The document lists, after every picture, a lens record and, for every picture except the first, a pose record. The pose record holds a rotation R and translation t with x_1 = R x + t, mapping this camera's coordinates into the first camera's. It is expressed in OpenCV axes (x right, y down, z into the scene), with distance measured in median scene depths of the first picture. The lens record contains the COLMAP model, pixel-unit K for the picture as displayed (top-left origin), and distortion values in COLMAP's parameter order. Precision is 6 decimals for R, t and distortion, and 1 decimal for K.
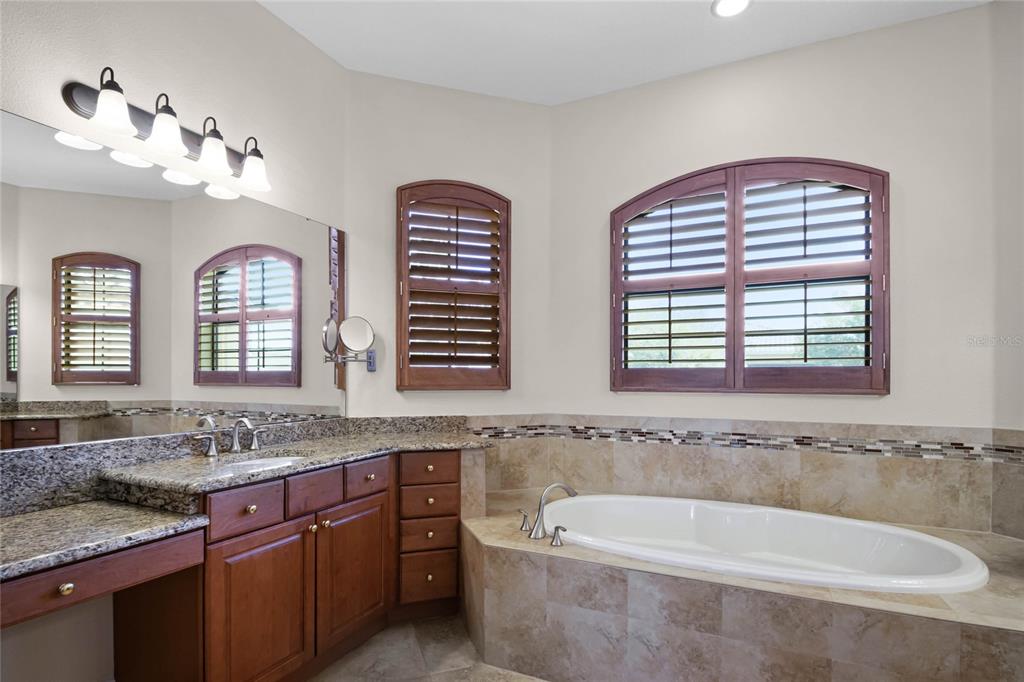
lens RADIAL K [[507.3, 0, 499.4], [0, 507.3, 376.4], [0, 0, 1]] dist [0.015431, -0.021923]
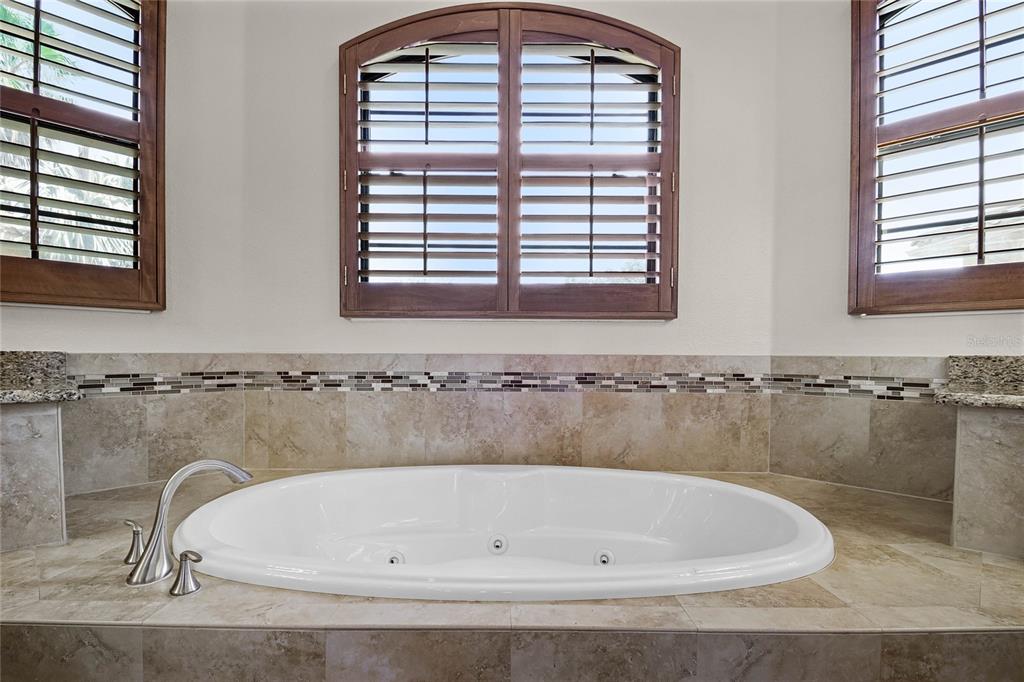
lens RADIAL K [[481.8, 0, 496.3], [0, 481.8, 365.4], [0, 0, 1]] dist [0.018906, -0.019255]
pose [[0.899904, -0.005061, 0.436059, 0.147904], [-0.004437, 0.999775, 0.020759, 0.093391], [-0.436066, -0.020616, 0.899679, 0.394986]]
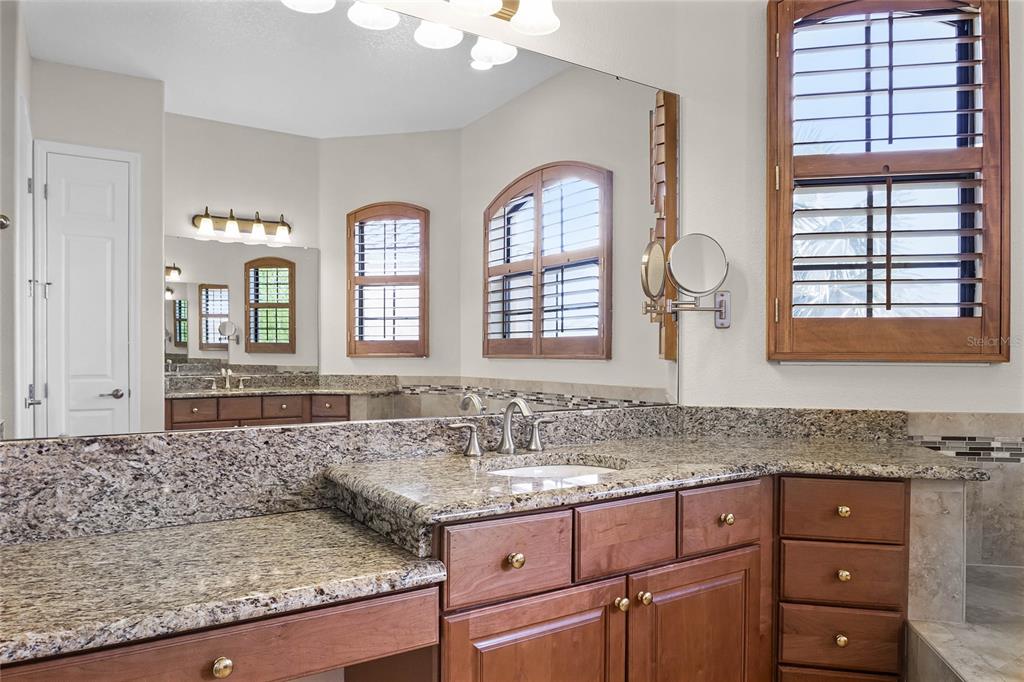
lens RADIAL K [[676.2, 0, 498.2], [0, 676.2, 359.4], [0, 0, 1]] dist [-0.023995, -0.002108]
pose [[0.854653, 0.005255, -0.519173, -0.079977], [-0.001627, 0.999971, 0.007443, 0.023487], [0.519197, -0.005516, 0.854637, 0.237531]]
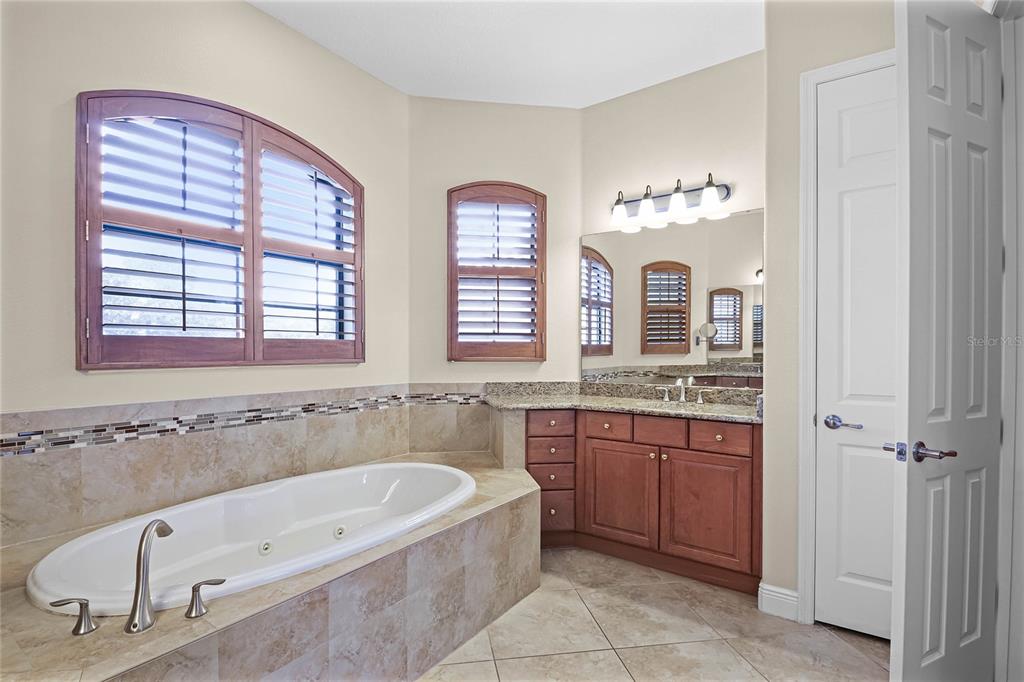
lens RADIAL K [[479.8, 0, 506.1], [0, 479.8, 348.7], [0, 0, 1]] dist [-0.003533, -0.001215]
pose [[0.161204, 0.000910, 0.986921, -0.343701], [-0.003815, 0.999993, -0.000299, -0.000227], [-0.986914, -0.003717, 0.161206, 0.436347]]
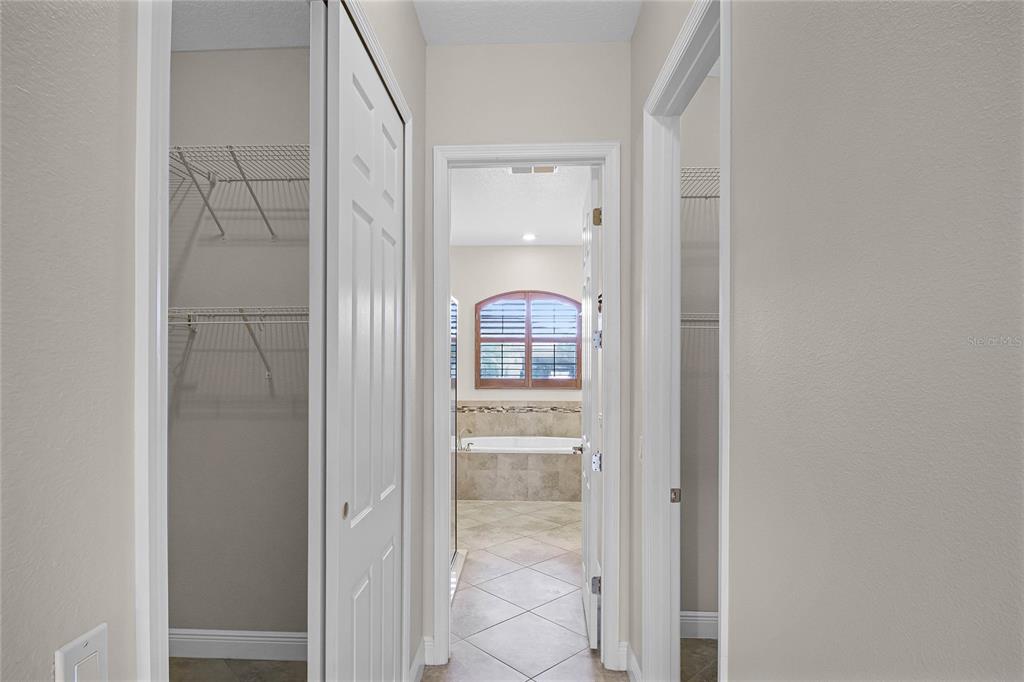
lens RADIAL K [[539.4, 0, 509.1], [0, 539.4, 365.4], [0, 0, 1]] dist [0.000980, 0.000818]
pose [[0.906632, 0.003549, 0.421907, -0.707589], [-0.003622, 0.999993, -0.000629, -0.080700], [-0.421907, -0.000958, 0.906639, -1.289798]]
